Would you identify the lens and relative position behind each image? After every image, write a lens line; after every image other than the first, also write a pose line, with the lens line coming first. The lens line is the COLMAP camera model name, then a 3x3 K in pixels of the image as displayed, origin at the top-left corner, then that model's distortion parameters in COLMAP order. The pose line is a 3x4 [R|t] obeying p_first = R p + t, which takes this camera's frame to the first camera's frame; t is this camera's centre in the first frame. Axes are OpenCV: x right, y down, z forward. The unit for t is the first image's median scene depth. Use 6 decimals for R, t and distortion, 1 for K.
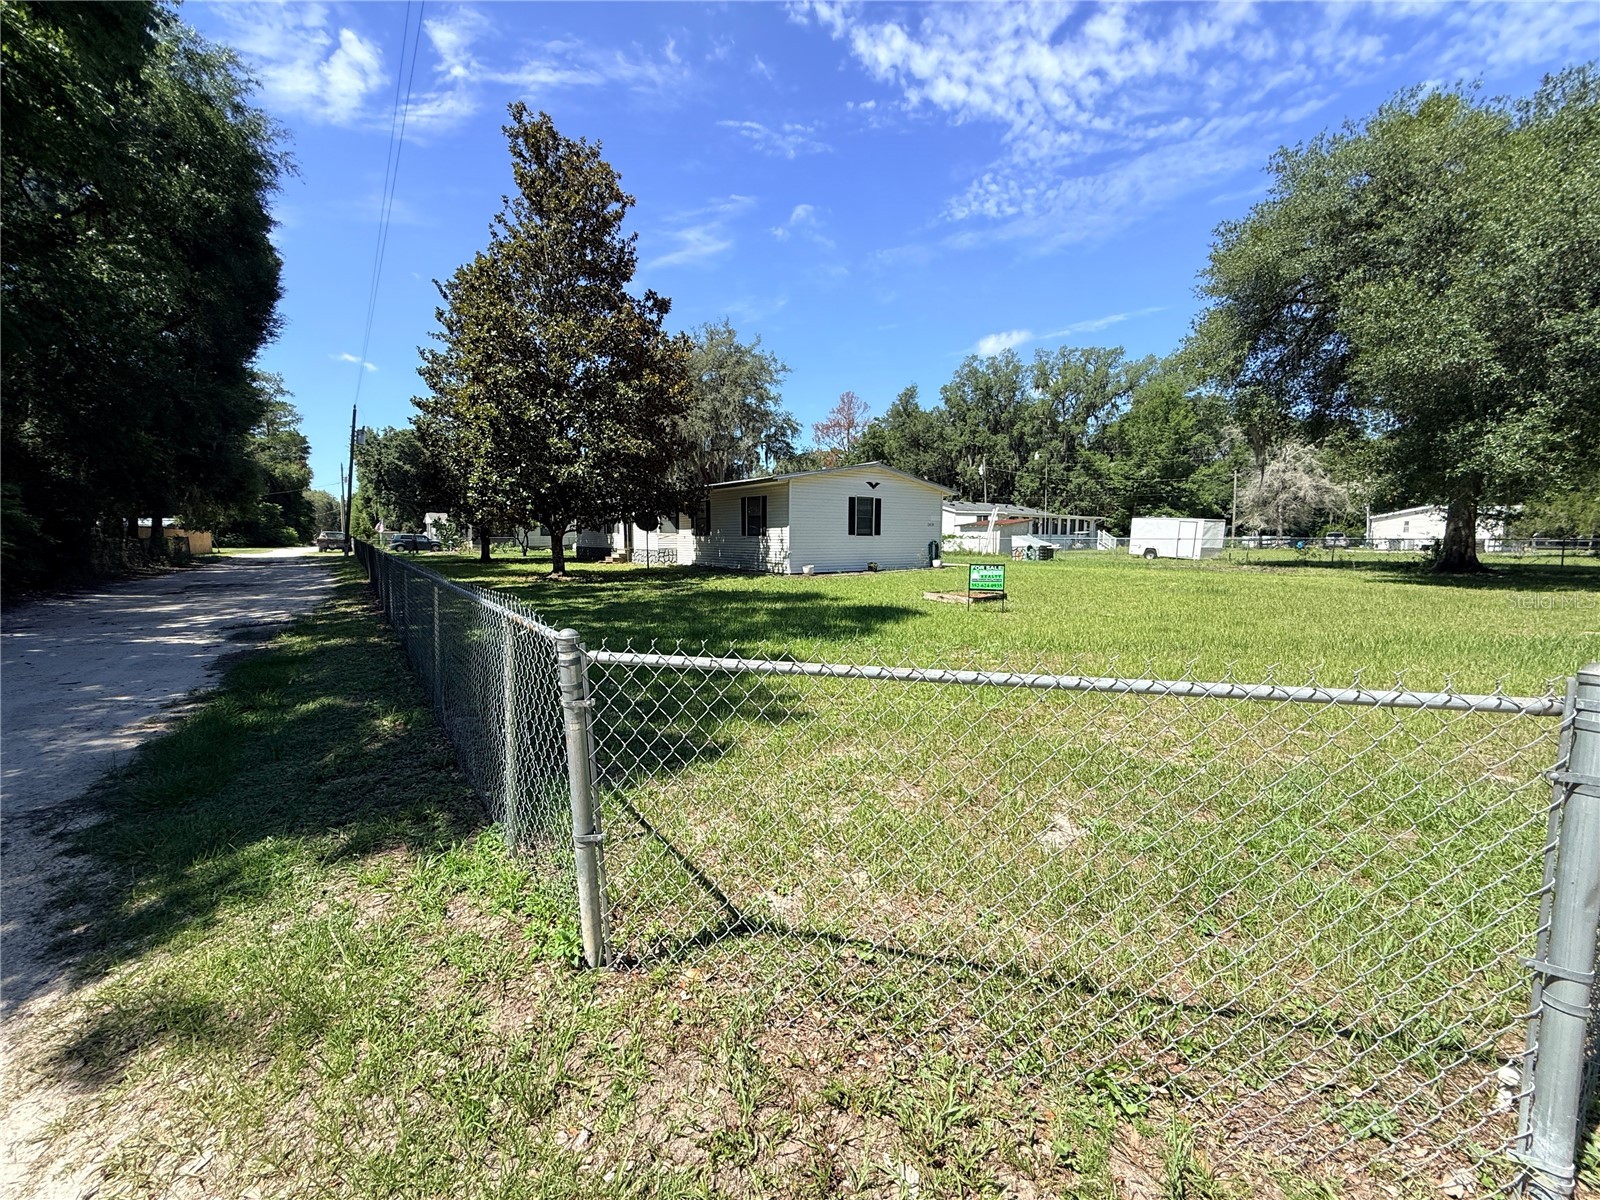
lens RADIAL K [[636.4, 0, 795.7], [0, 636.4, 599.0], [0, 0, 1]] dist [0.001840, 0.000069]
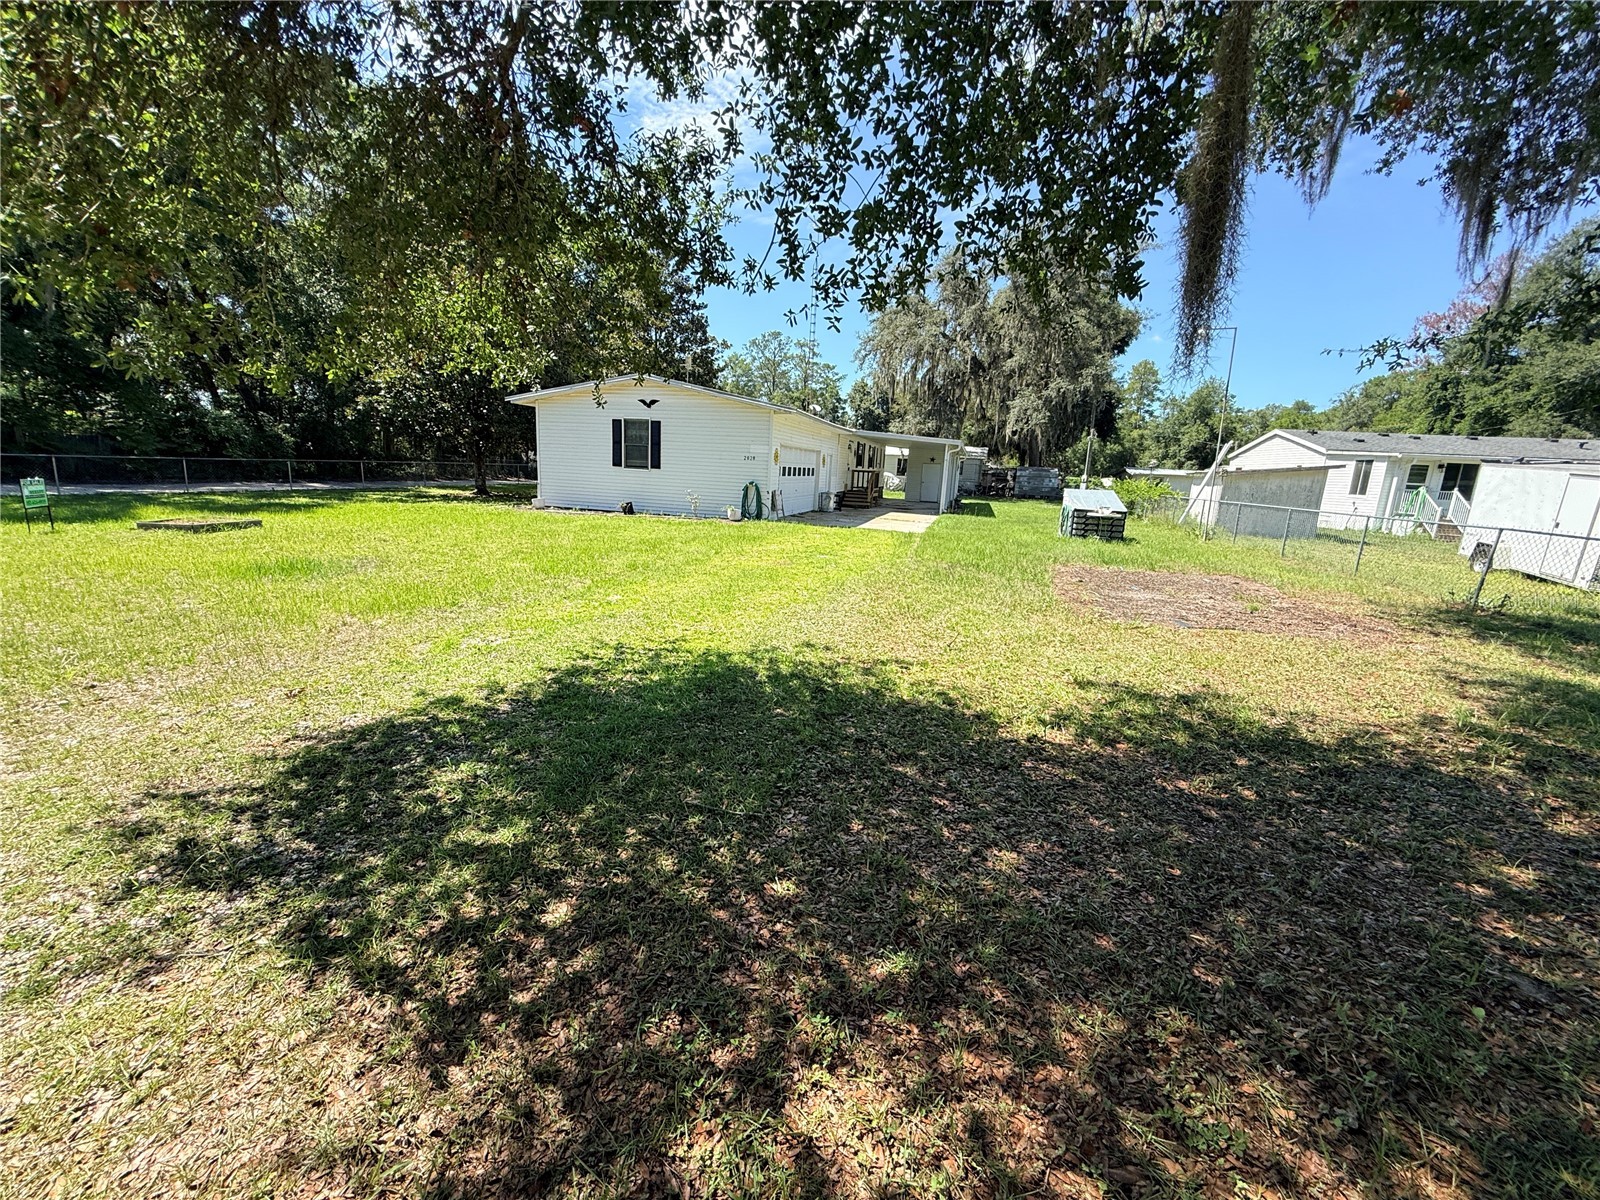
lens RADIAL K [[636.4, 0, 795.7], [0, 636.4, 599.0], [0, 0, 1]] dist [0.001840, 0.000069]
pose [[0.630449, 0.184348, -0.754022, 0.705859], [-0.120132, 0.982858, 0.139851, -0.060698], [0.766878, 0.002413, 0.641788, 0.521912]]
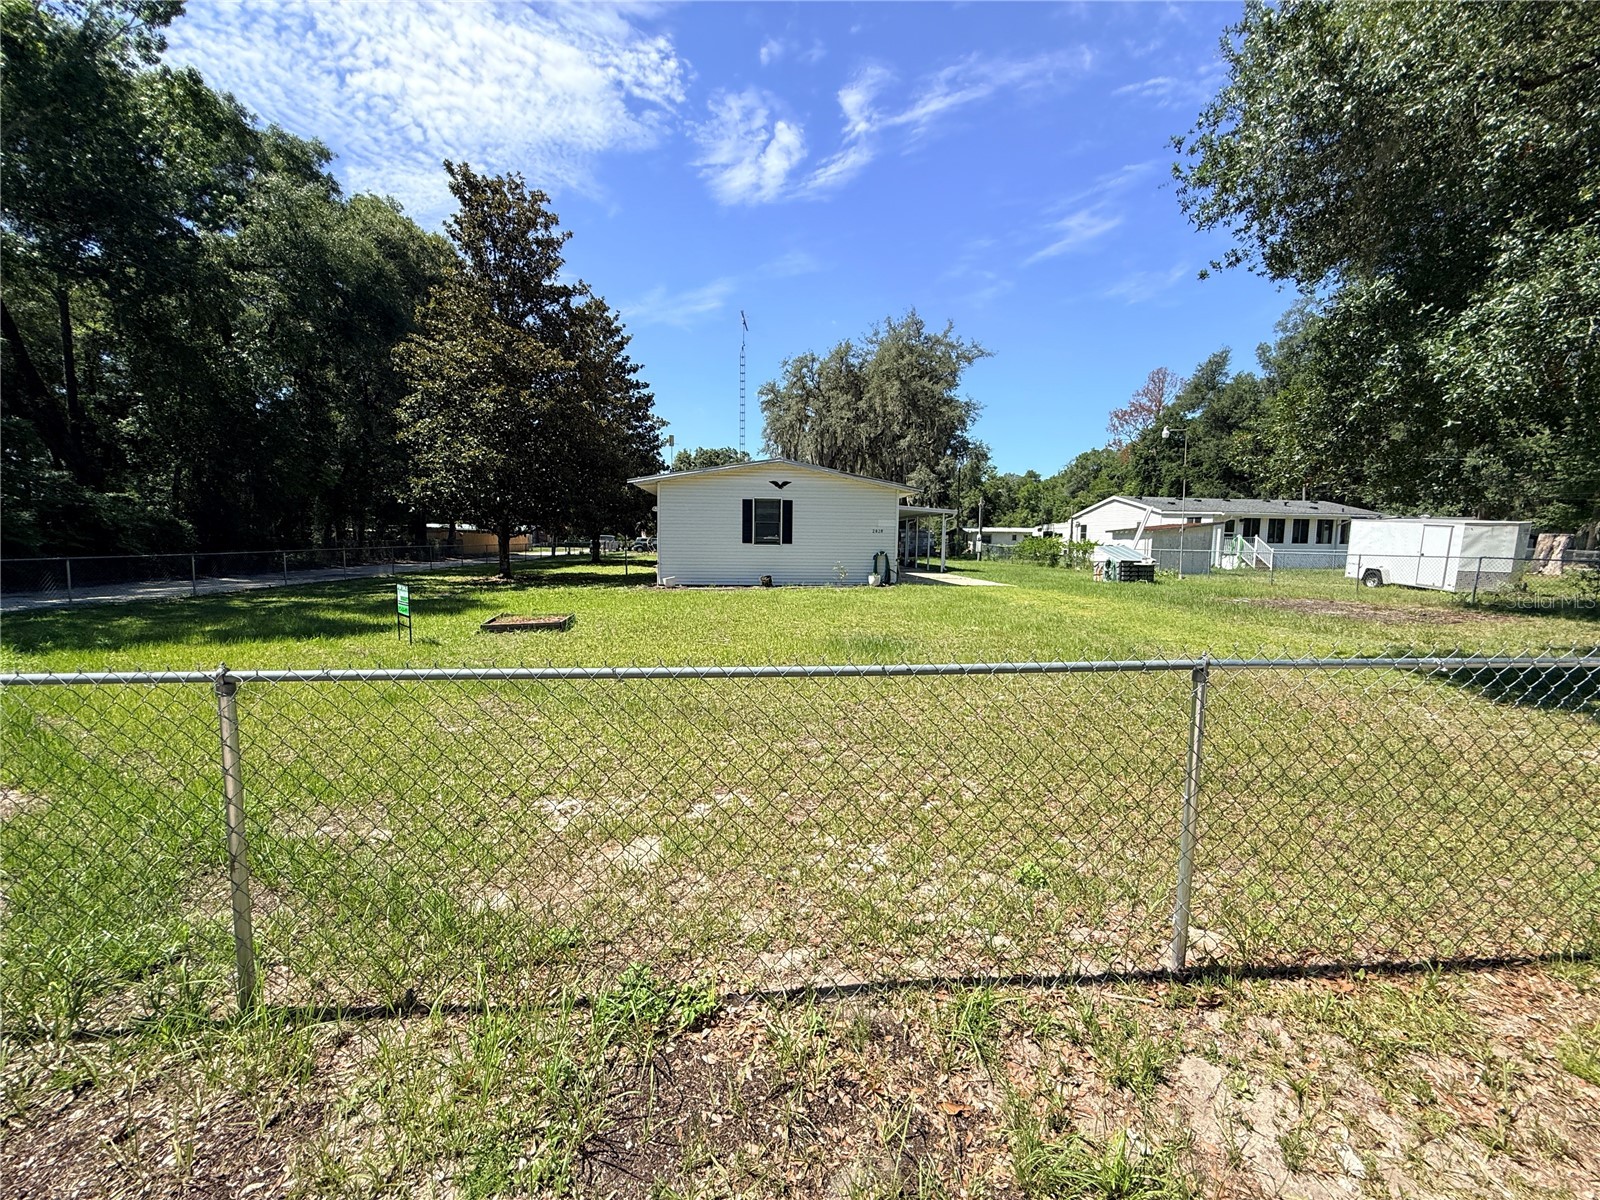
lens RADIAL K [[633.1, 0, 795.0], [0, 633.1, 600.1], [0, 0, 1]] dist [0.001371, -0.002034]
pose [[0.860591, 0.056387, -0.506166, 0.466988], [-0.057708, 0.998248, 0.013087, -0.031148], [0.506017, 0.017947, 0.862337, 0.234300]]
